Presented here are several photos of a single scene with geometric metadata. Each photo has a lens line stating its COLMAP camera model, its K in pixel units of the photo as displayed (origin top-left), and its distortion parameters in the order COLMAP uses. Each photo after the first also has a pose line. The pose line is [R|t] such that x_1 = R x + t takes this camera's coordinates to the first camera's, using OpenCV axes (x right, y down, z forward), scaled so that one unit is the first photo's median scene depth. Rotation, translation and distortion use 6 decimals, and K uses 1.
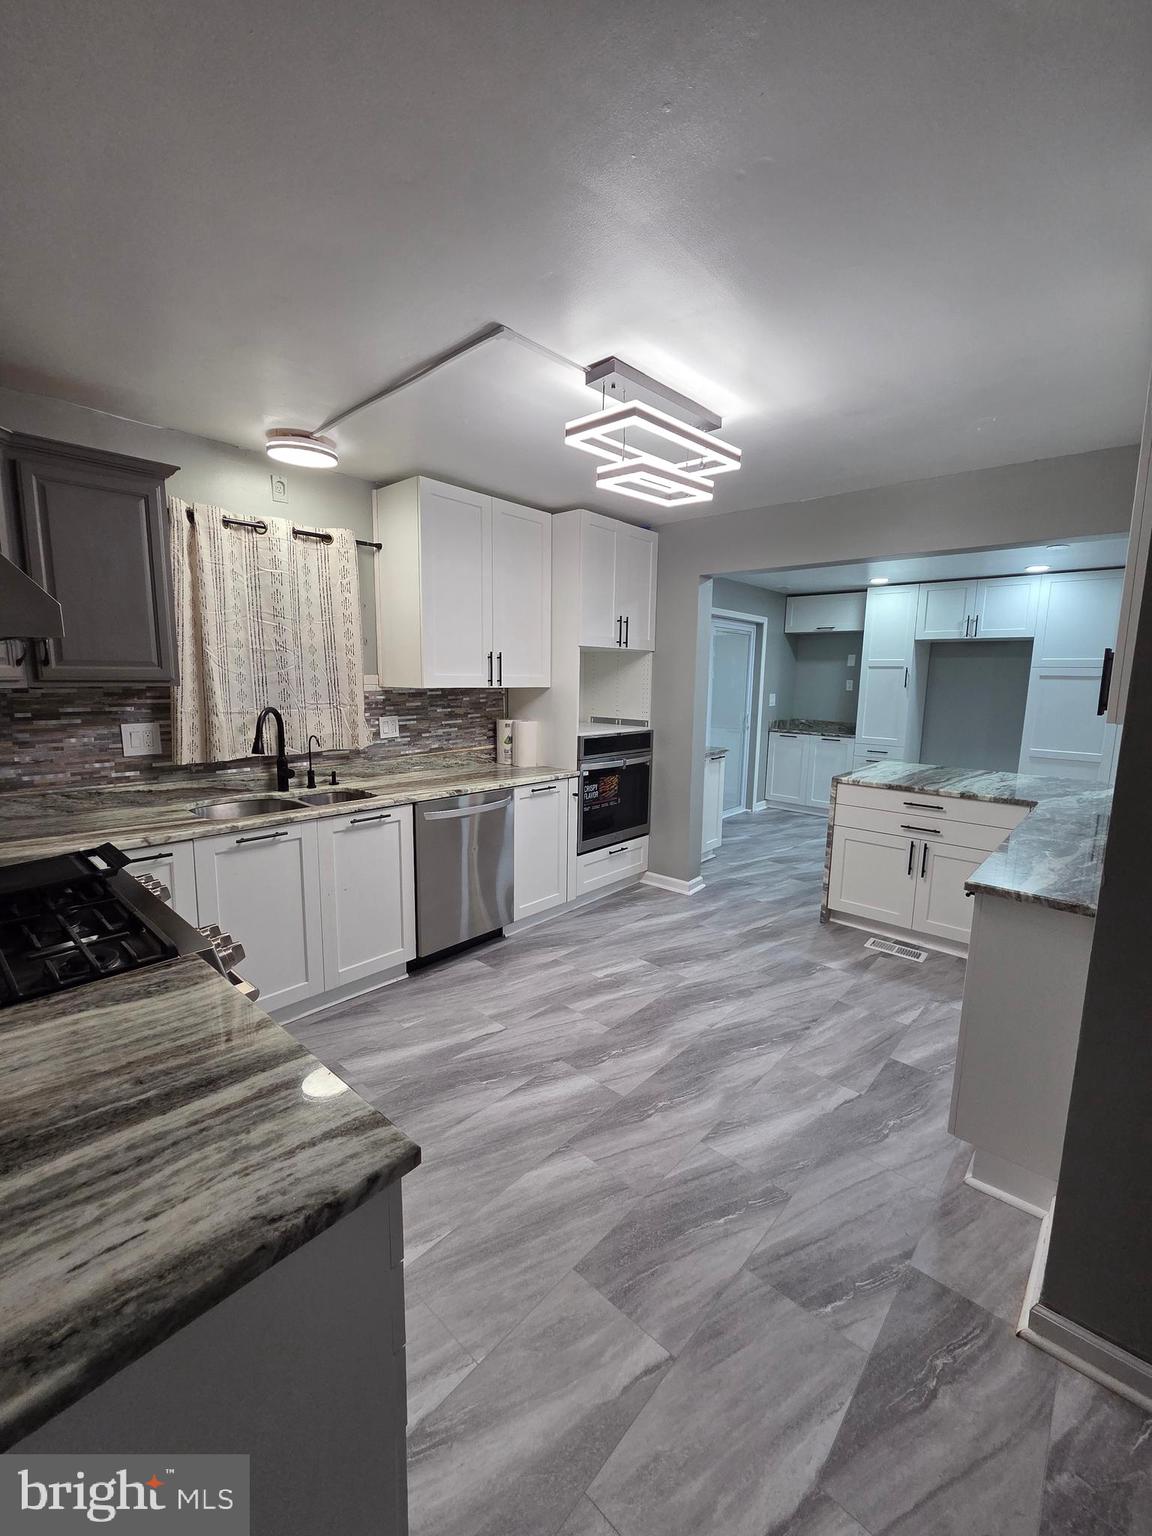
lens RADIAL K [[625.3, 0, 576.0], [0, 625.3, 768.0], [0, 0, 1]] dist [-0.000176, -0.000180]
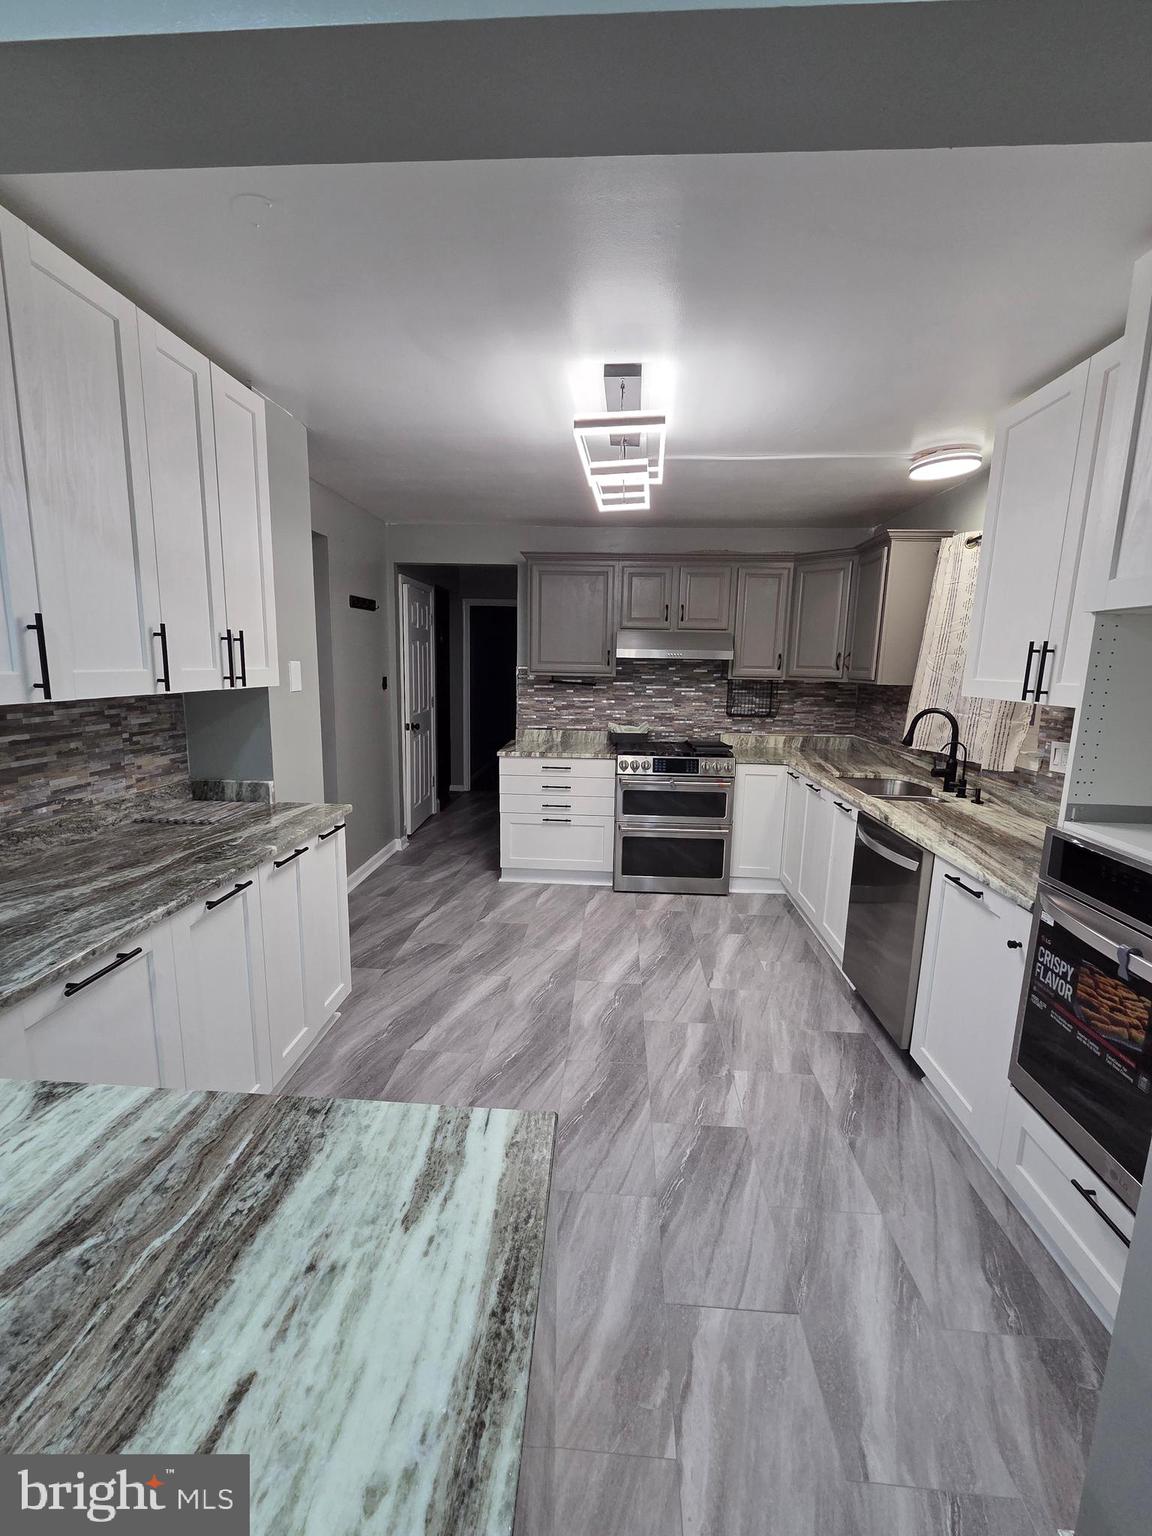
lens RADIAL K [[625.3, 0, 576.0], [0, 625.3, 768.0], [0, 0, 1]] dist [-0.000176, -0.000180]
pose [[-0.780035, 0.073470, -0.621407, 0.783994], [-0.127216, 0.953723, 0.272450, -0.245873], [0.612667, 0.291574, -0.734591, 1.654952]]
